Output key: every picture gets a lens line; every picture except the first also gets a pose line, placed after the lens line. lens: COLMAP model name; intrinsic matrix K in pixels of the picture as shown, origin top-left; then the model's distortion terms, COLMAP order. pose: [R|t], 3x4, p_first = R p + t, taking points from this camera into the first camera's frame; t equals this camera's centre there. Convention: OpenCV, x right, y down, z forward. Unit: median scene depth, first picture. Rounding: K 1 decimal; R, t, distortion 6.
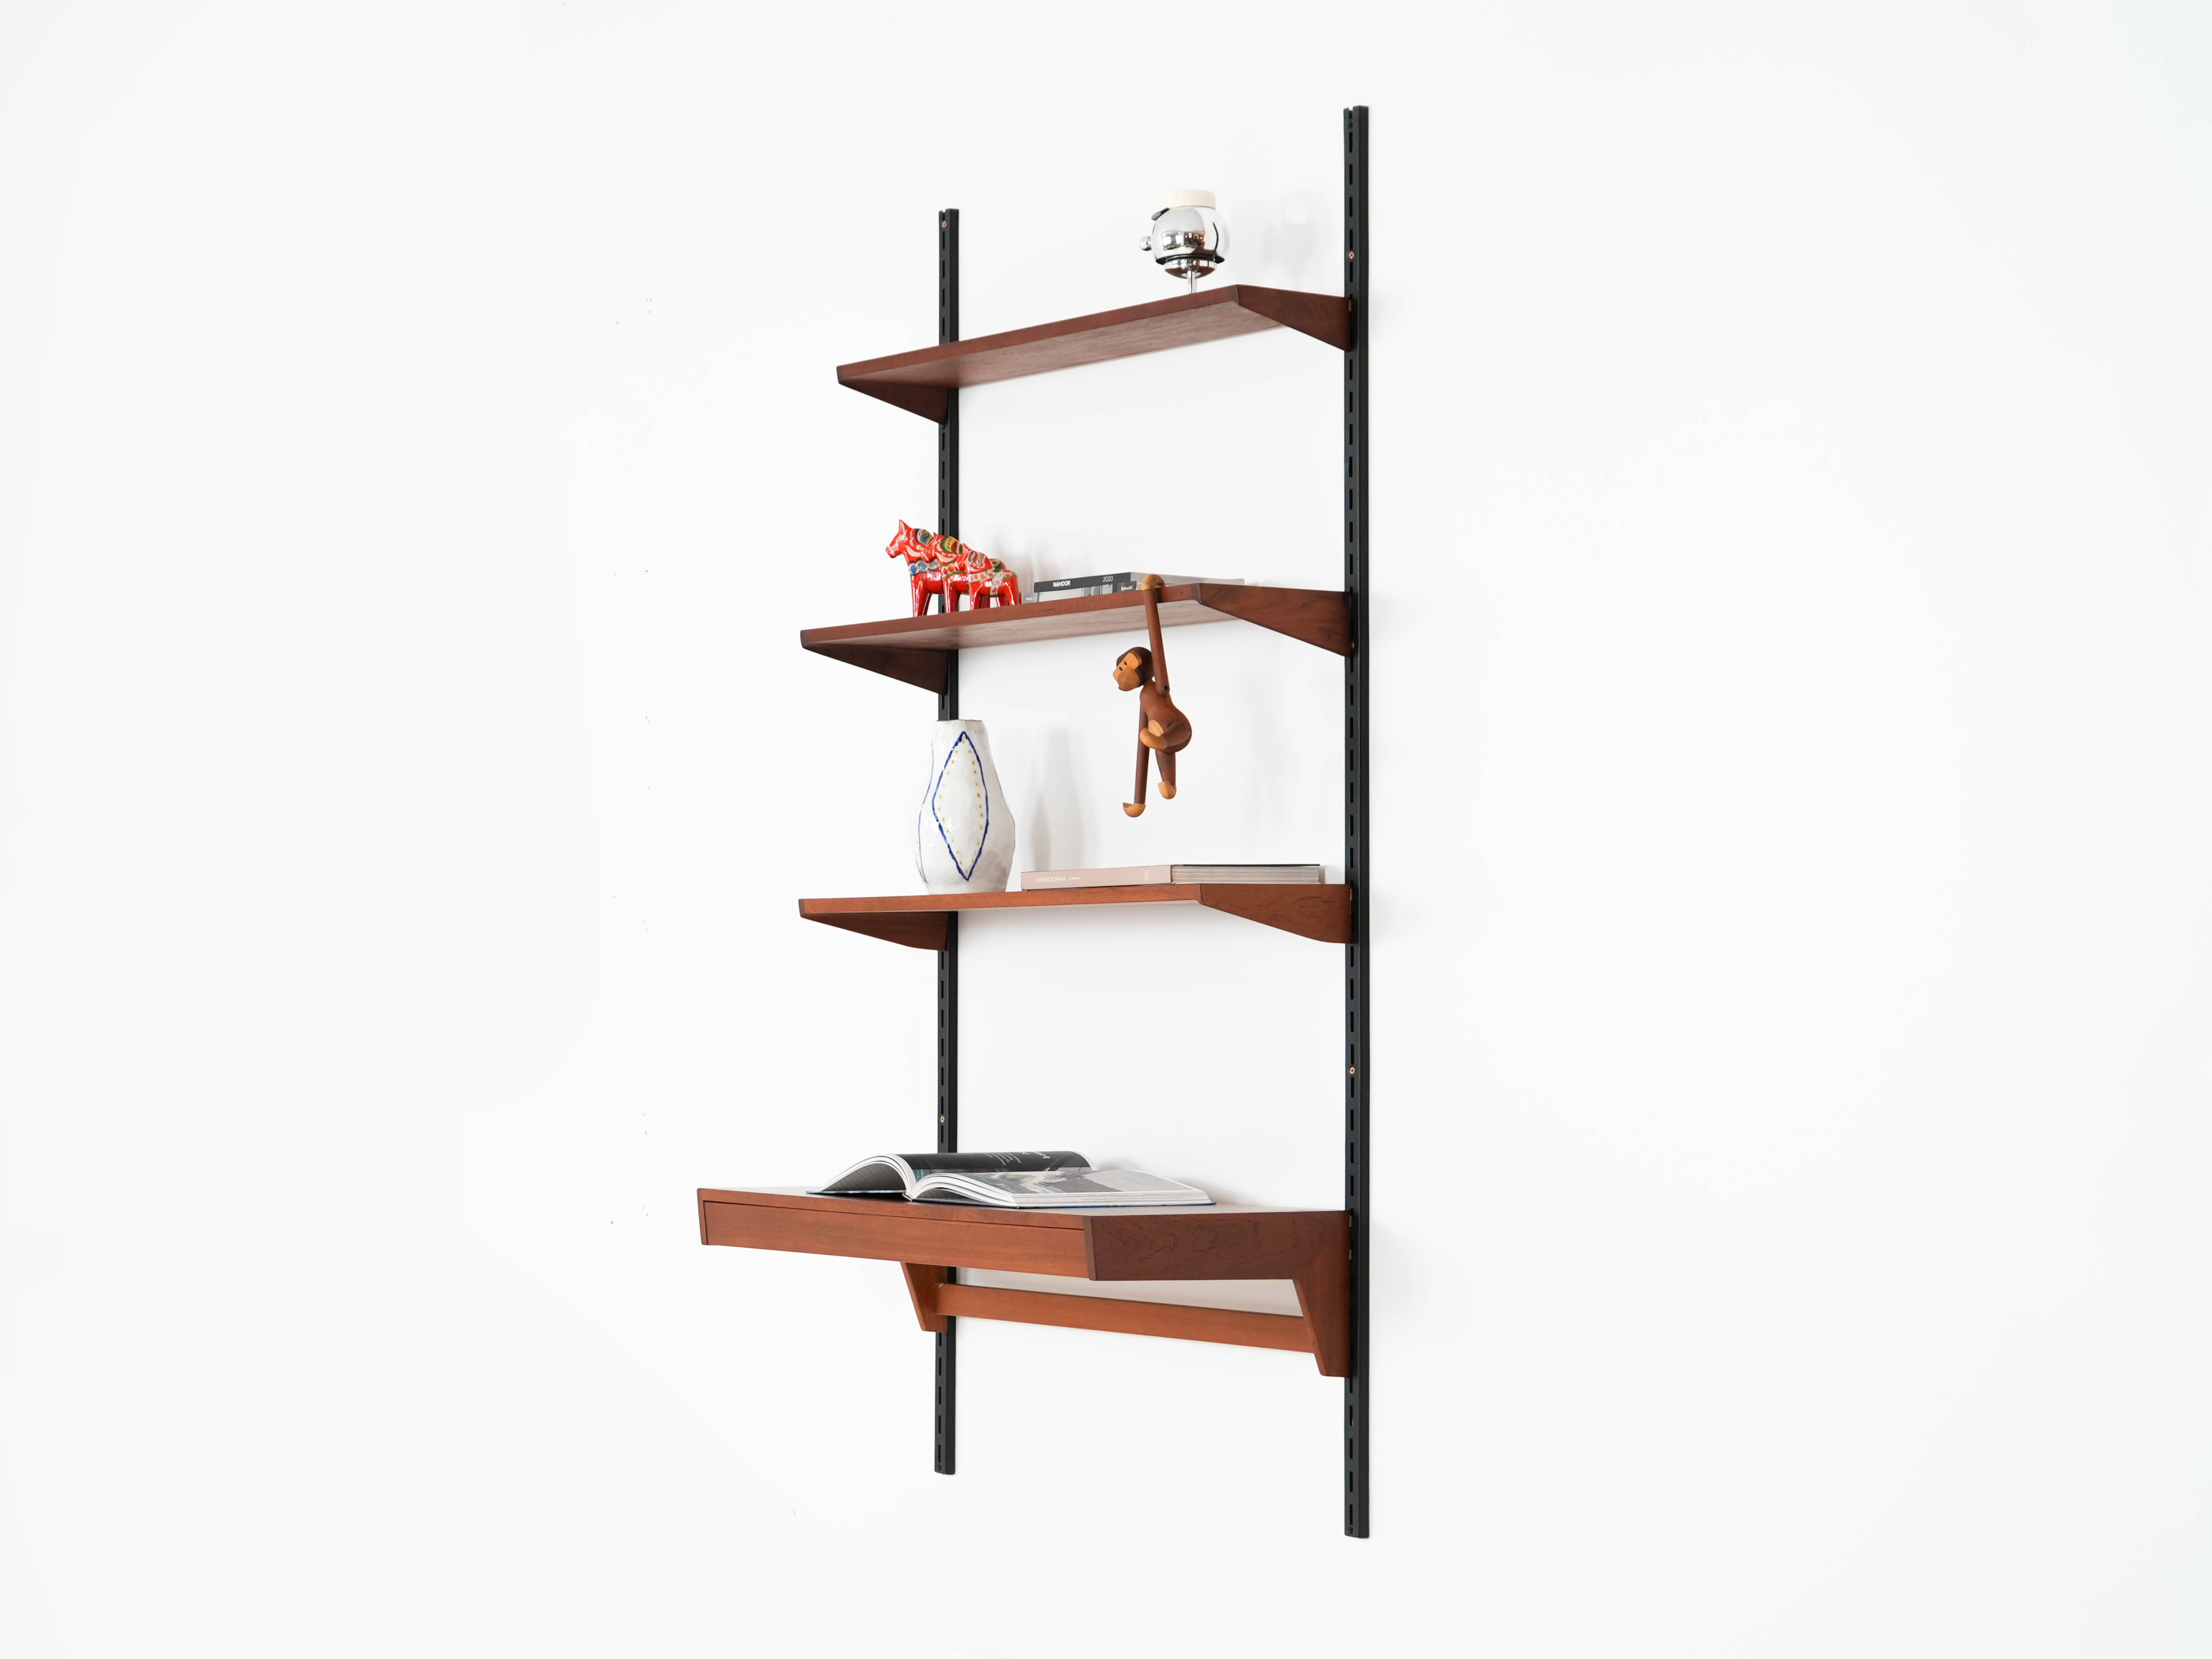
lens RADIAL K [[4338.7, 0, 1022.7], [0, 4338.7, 841.3], [0, 0, 1]] dist [0.035648, 0.045387]
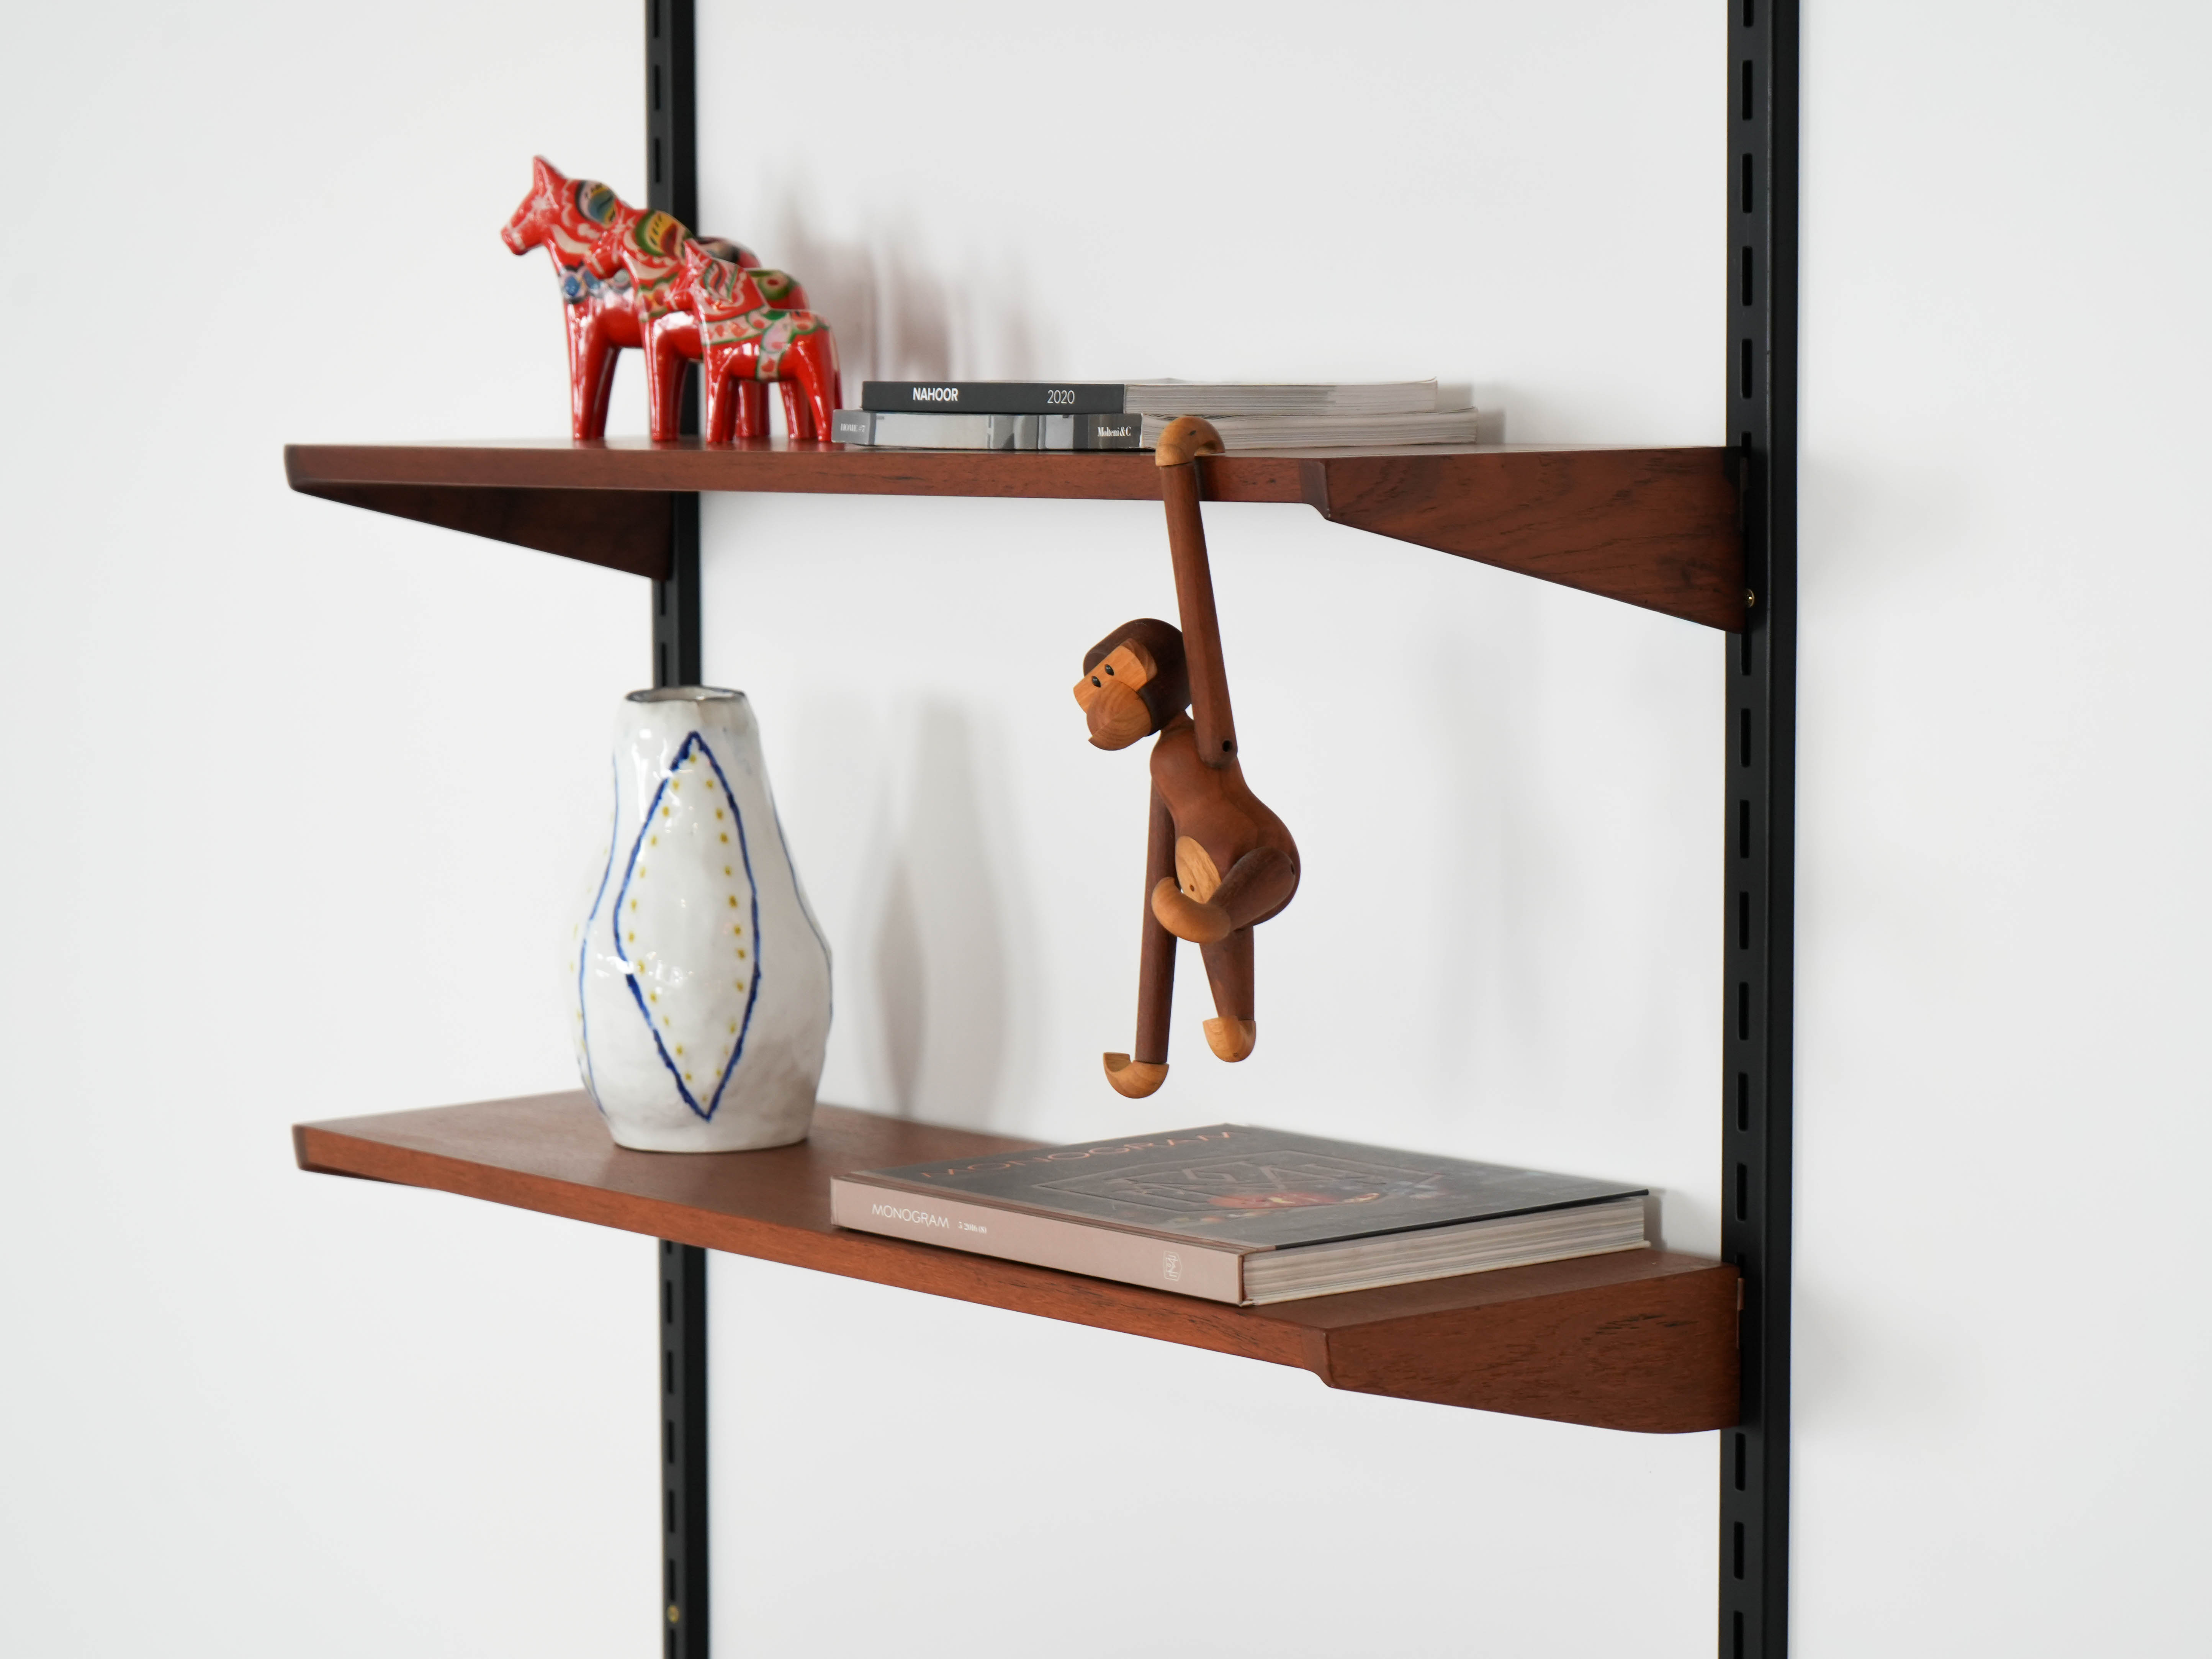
lens RADIAL K [[5544.4, 0, 1108.8], [0, 5544.4, 877.1], [0, 0, 1]] dist [-0.083890, 0.163289]
pose [[0.999808, -0.005965, 0.018689, 0.014936], [0.003624, 0.992418, 0.122853, -0.078030], [-0.019280, -0.122762, 0.992249, 0.546349]]
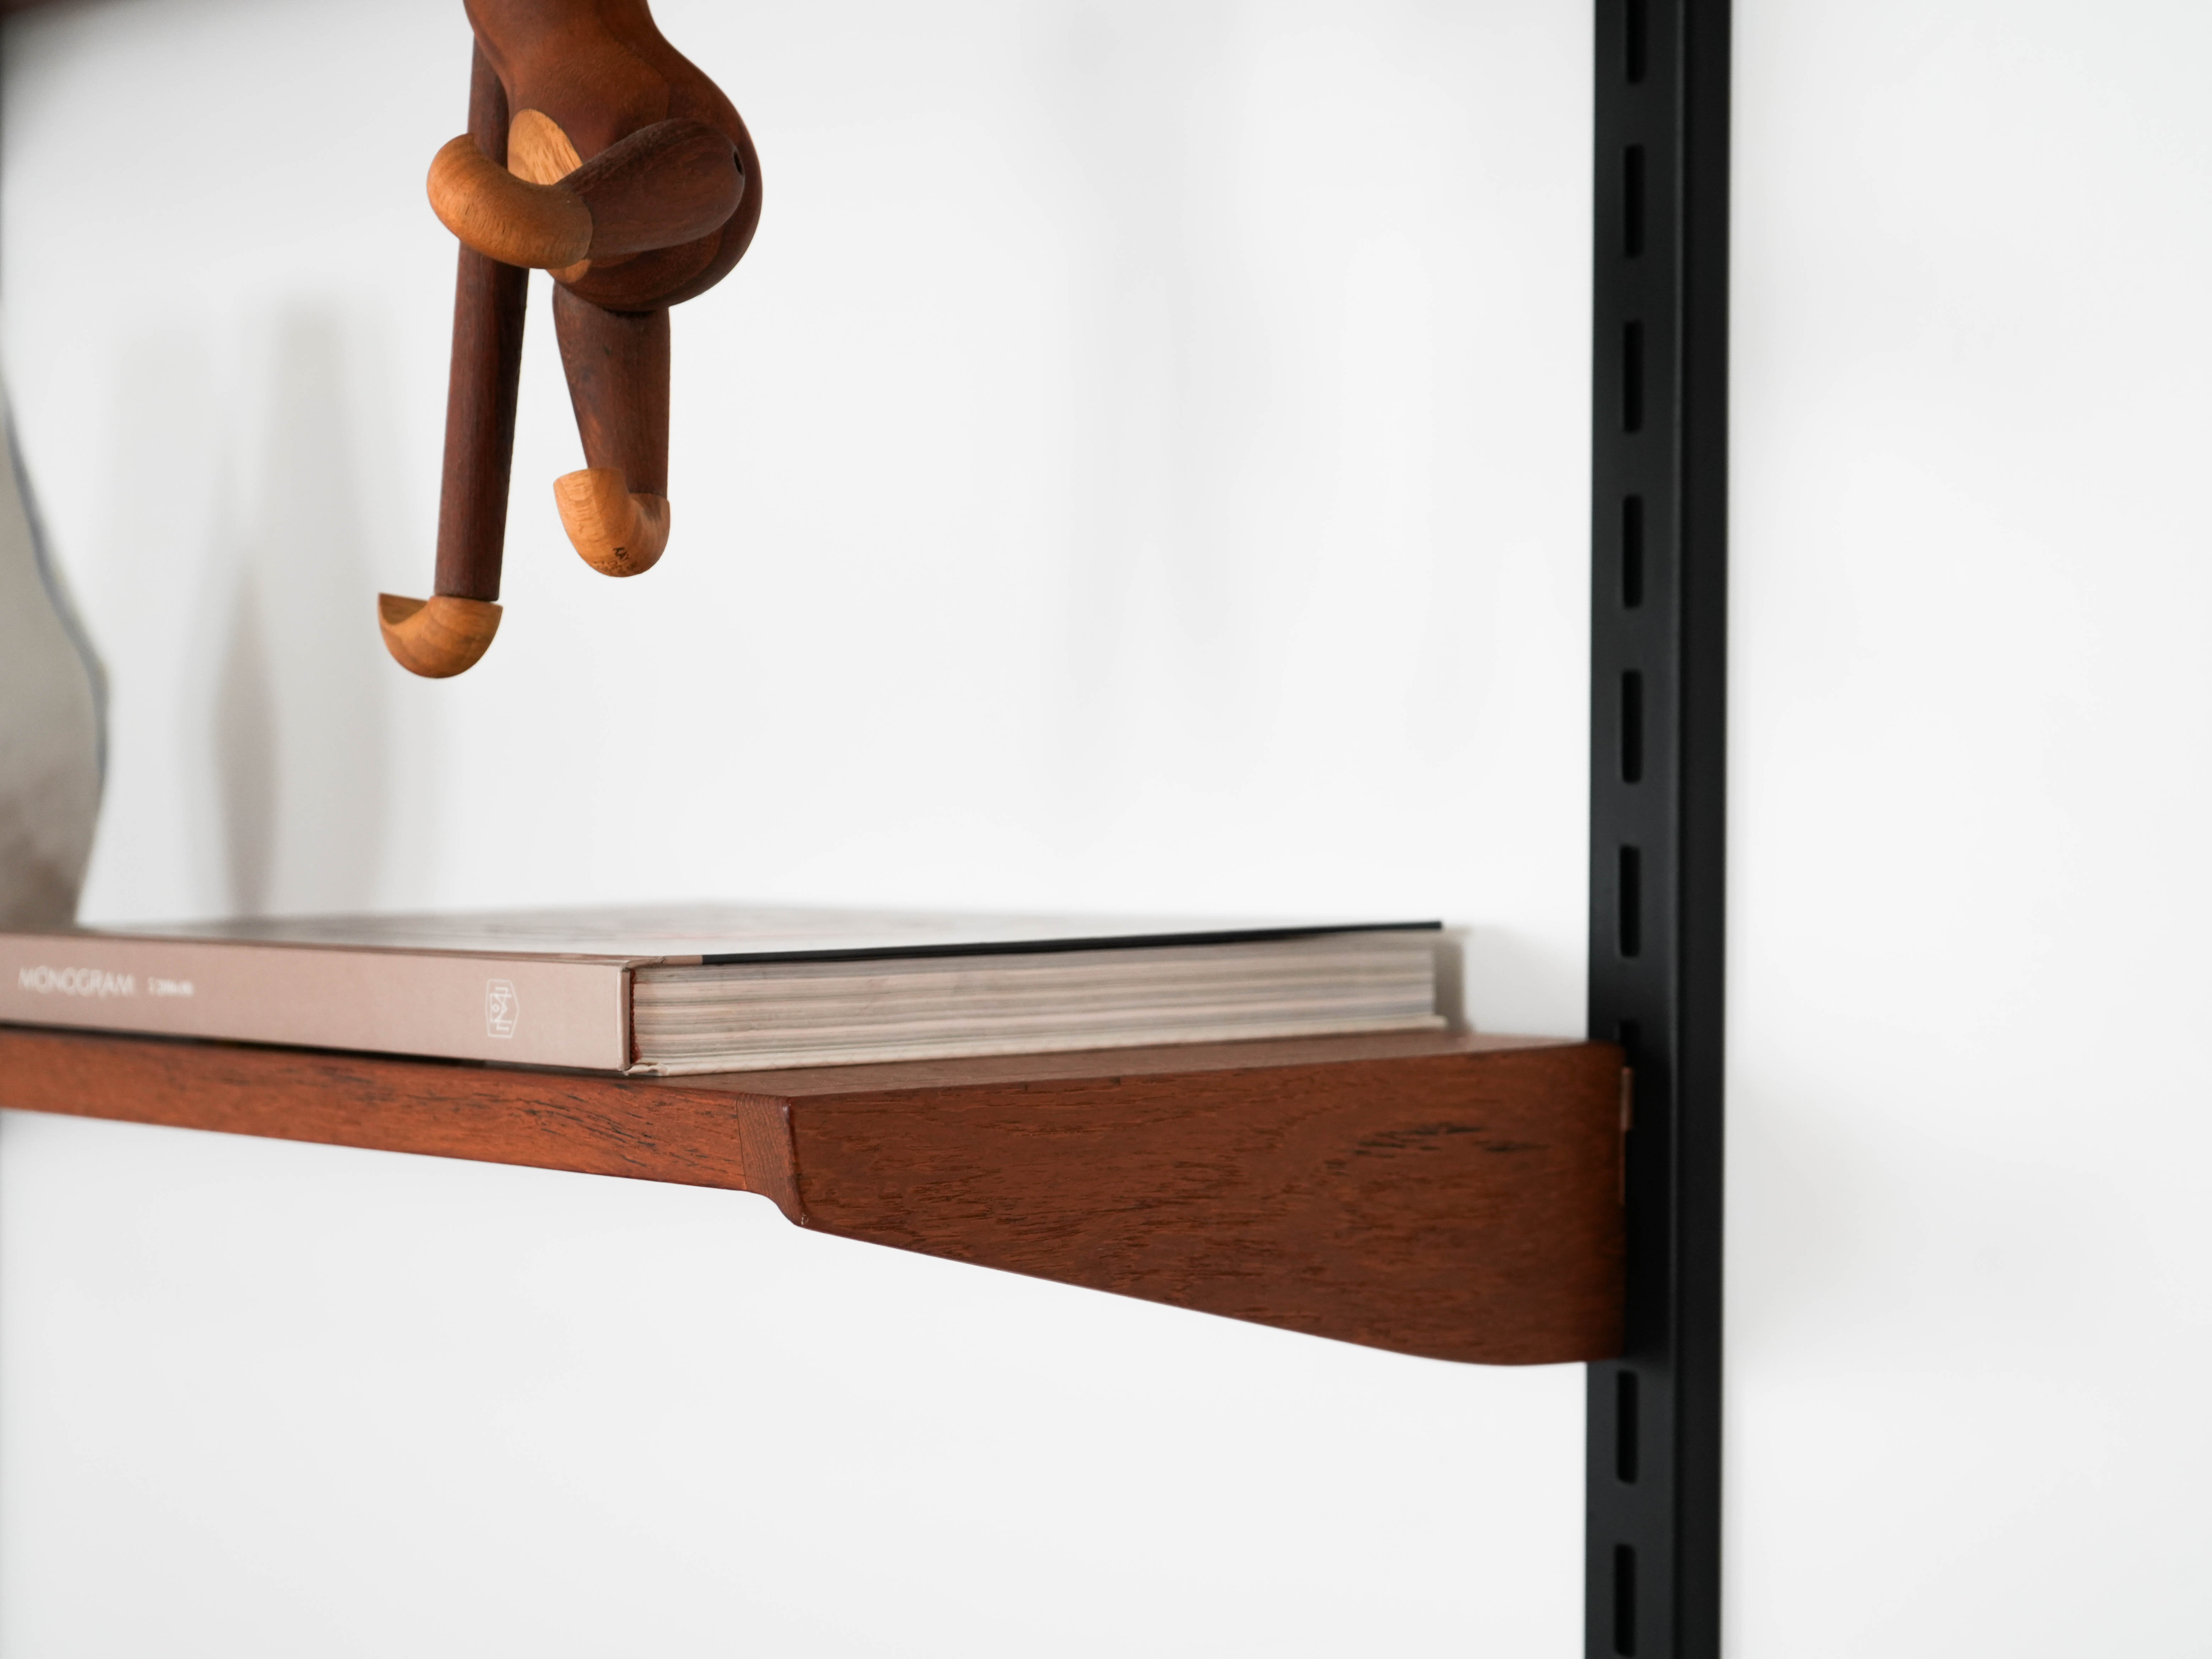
lens RADIAL K [[4313.7, 0, 1106.0], [0, 4313.7, 829.5], [0, 0, 1]] dist [-0.070268, -0.038806]
pose [[0.997186, 0.004588, 0.074830, 0.039282], [-0.007722, 0.999102, 0.041651, -0.006740], [-0.074572, -0.042112, 0.996326, 0.812354]]
